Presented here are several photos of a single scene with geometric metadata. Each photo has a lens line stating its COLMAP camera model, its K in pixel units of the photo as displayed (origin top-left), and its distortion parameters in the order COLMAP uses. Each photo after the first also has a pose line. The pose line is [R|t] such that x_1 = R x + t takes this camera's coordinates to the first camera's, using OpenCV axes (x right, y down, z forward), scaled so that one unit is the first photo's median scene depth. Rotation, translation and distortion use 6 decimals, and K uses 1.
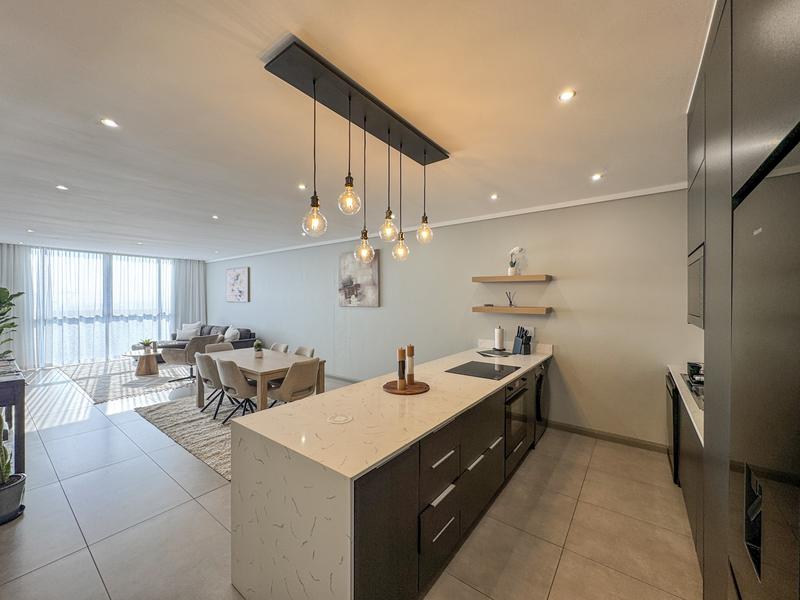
lens RADIAL K [[317.8, 0, 400.4], [0, 317.8, 299.8], [0, 0, 1]] dist [-0.001435, -0.000326]
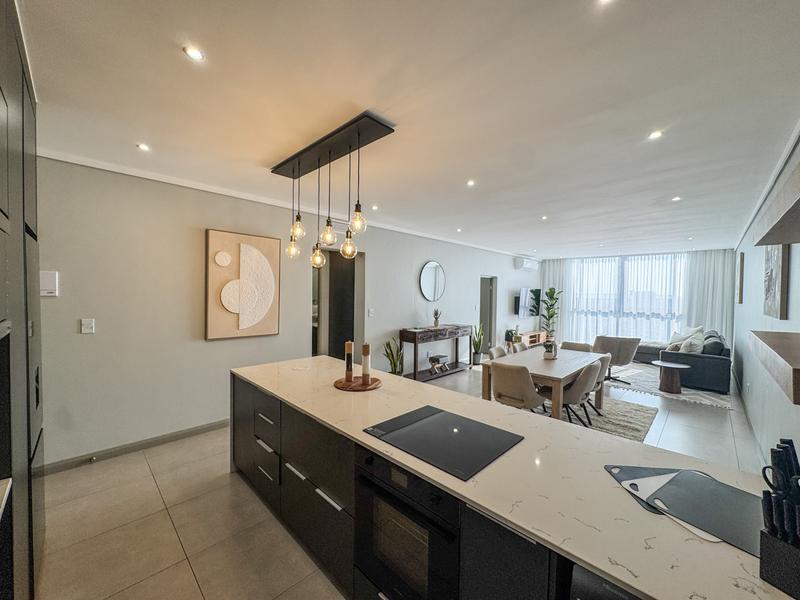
lens RADIAL K [[317.8, 0, 400.4], [0, 317.8, 299.8], [0, 0, 1]] dist [-0.001435, -0.000326]
pose [[-0.127905, 0.020096, -0.991583, 0.356810], [-0.017951, 0.999584, 0.022574, -0.003776], [0.991624, 0.020687, -0.127491, 0.453817]]
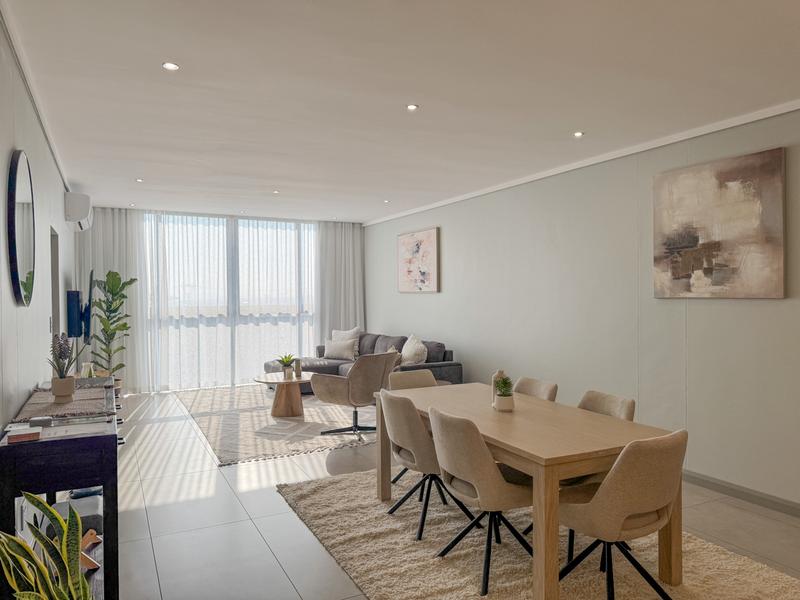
lens RADIAL K [[559.2, 0, 402.2], [0, 559.2, 299.5], [0, 0, 1]] dist [0.093525, -0.119424]
pose [[0.901879, -0.000209, -0.431988, -0.157630], [0.004415, 0.999952, 0.008733, 0.013525], [0.431966, -0.009783, 0.901837, 0.156303]]
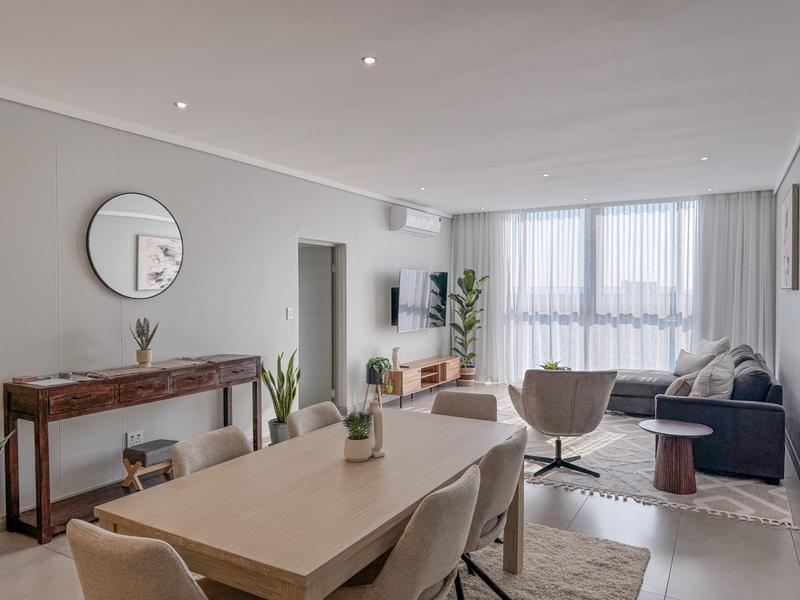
lens RADIAL K [[559.2, 0, 402.2], [0, 559.2, 299.5], [0, 0, 1]] dist [0.093525, -0.119424]
pose [[0.125716, 0.016292, -0.991933, 0.070480], [-0.001714, 0.999867, 0.016205, 0.010653], [0.992065, -0.000337, 0.125727, 0.648215]]
